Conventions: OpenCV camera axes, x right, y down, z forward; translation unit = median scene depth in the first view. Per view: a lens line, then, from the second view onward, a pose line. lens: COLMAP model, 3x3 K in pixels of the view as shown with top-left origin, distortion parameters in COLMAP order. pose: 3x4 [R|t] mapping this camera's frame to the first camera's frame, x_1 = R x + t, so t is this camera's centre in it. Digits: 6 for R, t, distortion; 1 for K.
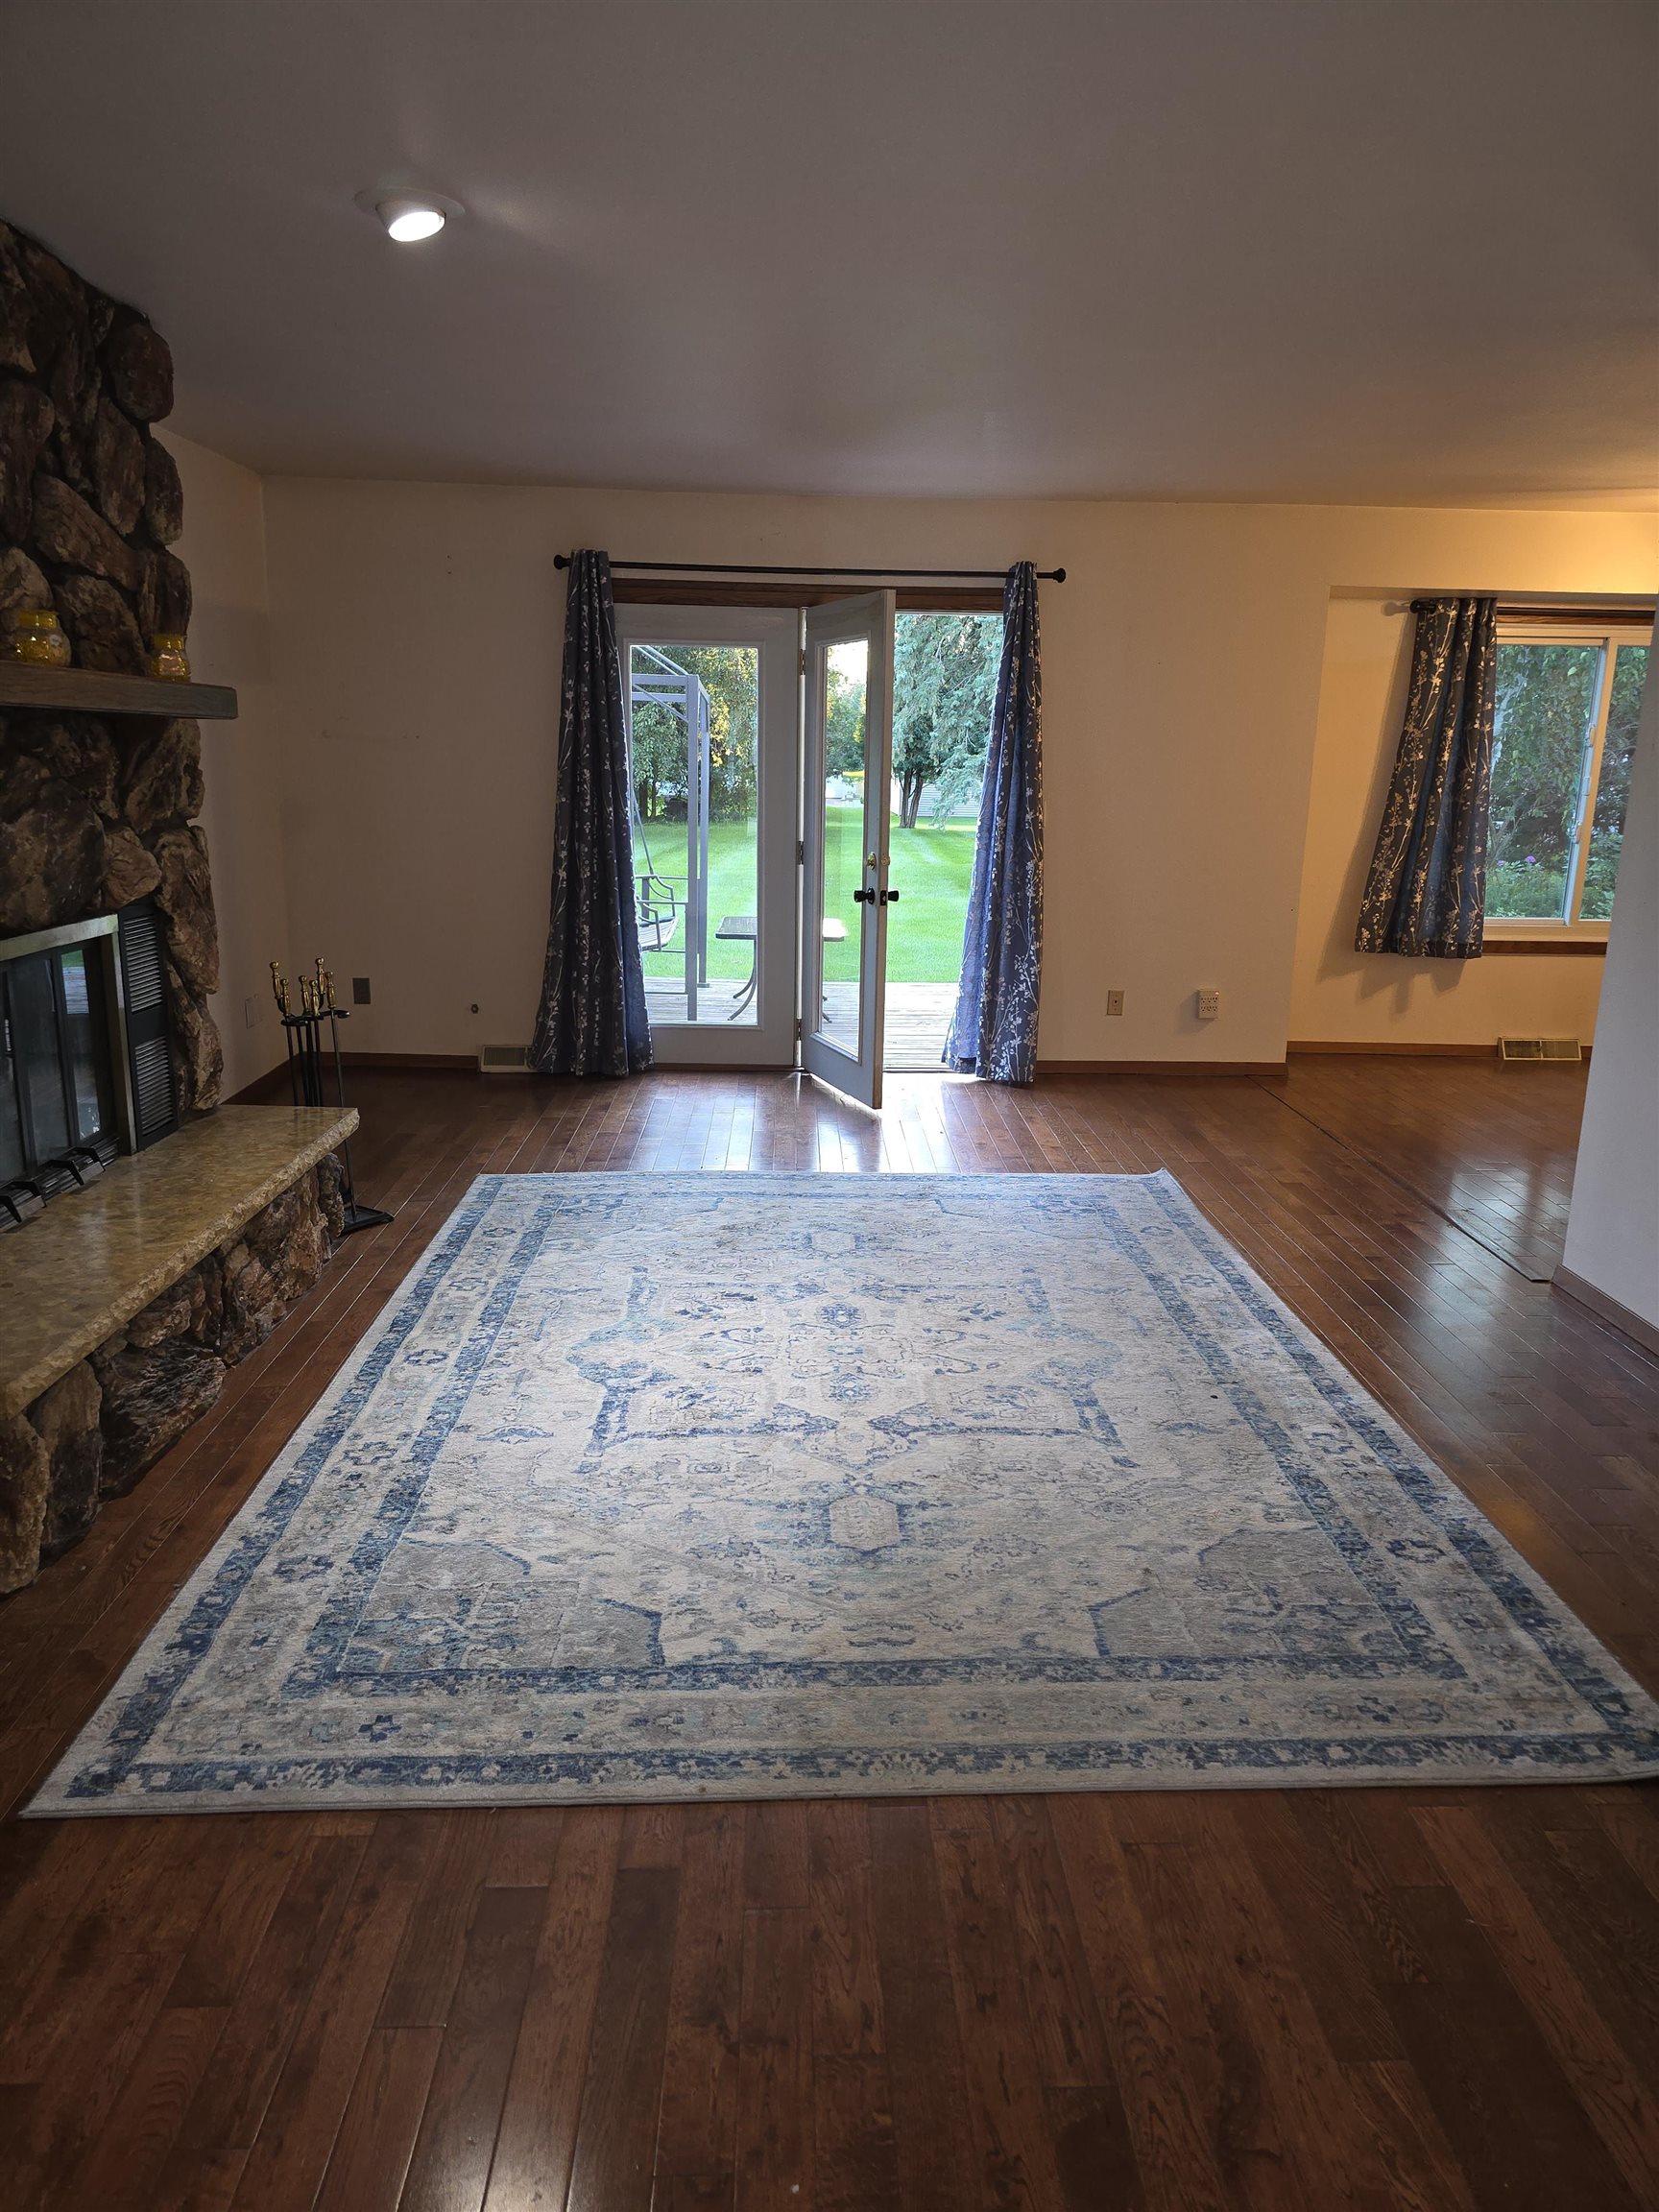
lens RADIAL K [[1479.3, 0, 840.9], [0, 1479.3, 1098.8], [0, 0, 1]] dist [0.022859, -0.017117]
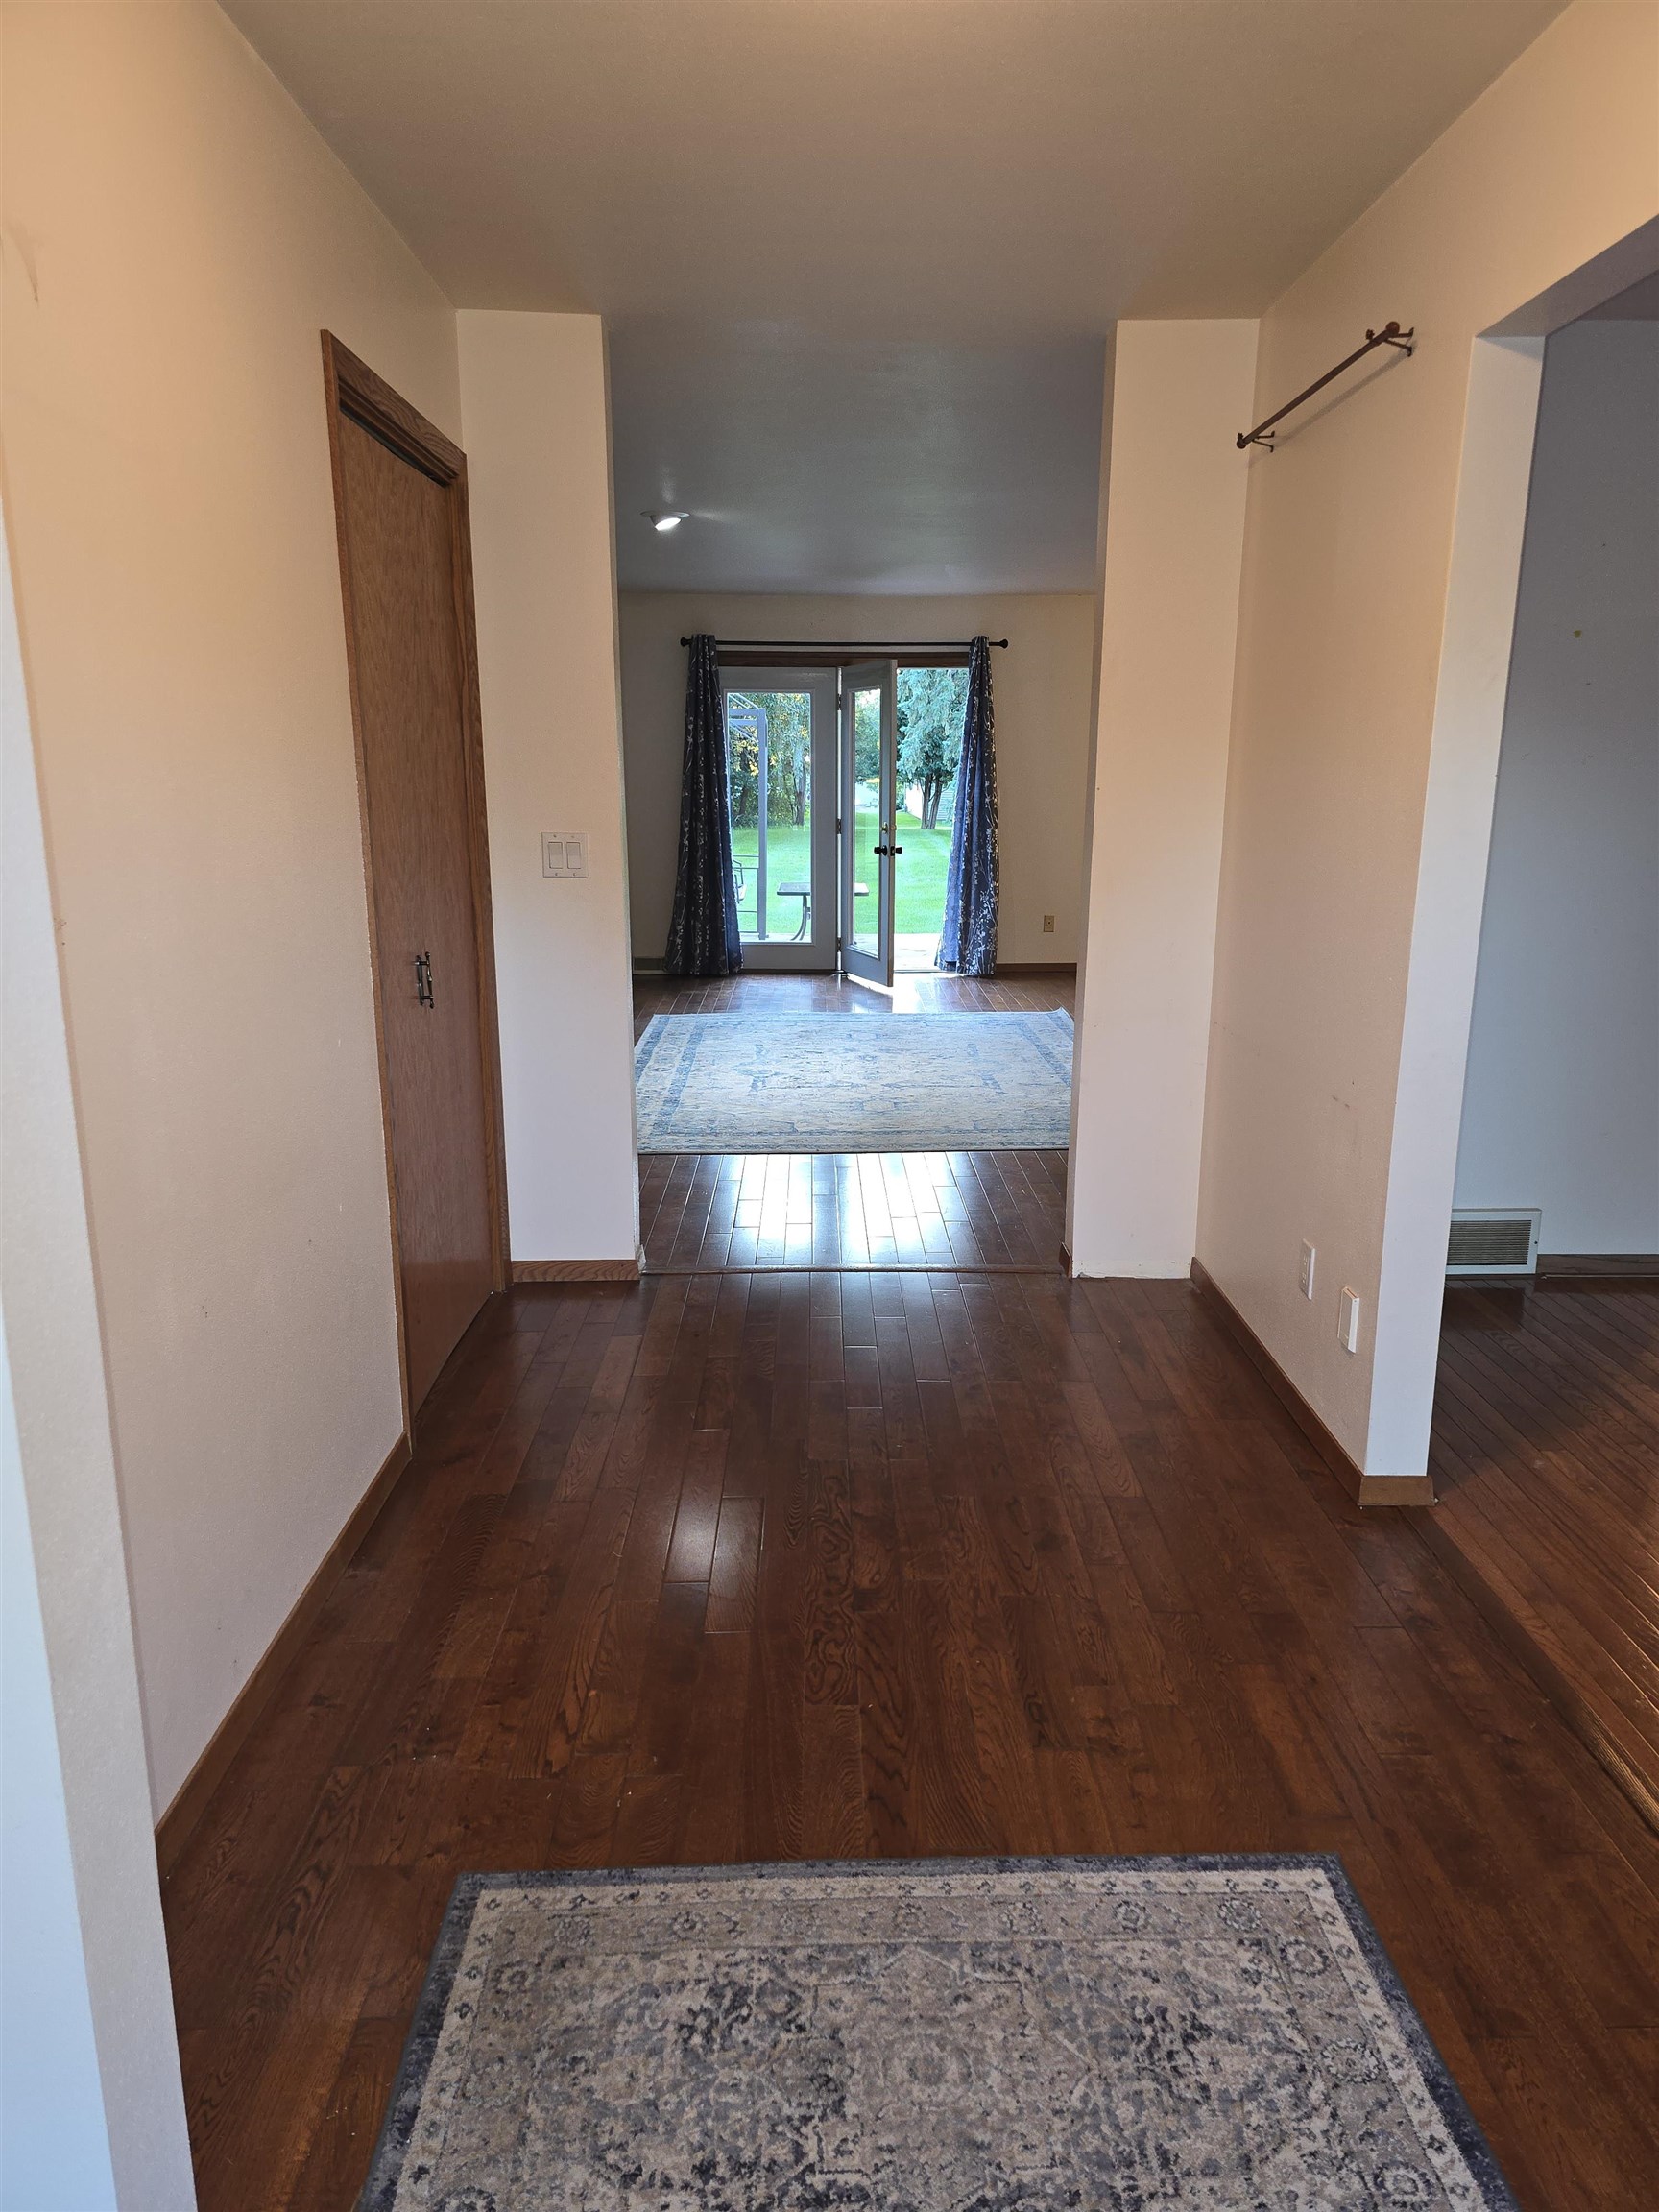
lens RADIAL K [[1479.3, 0, 826.5], [0, 1479.3, 1121.7], [0, 0, 1]] dist [0.022859, -0.017117]
pose [[0.999519, -0.011784, -0.028688, -0.000123], [0.011611, 0.999914, -0.006171, 0.149771], [0.028758, 0.005835, 0.999569, -0.534504]]
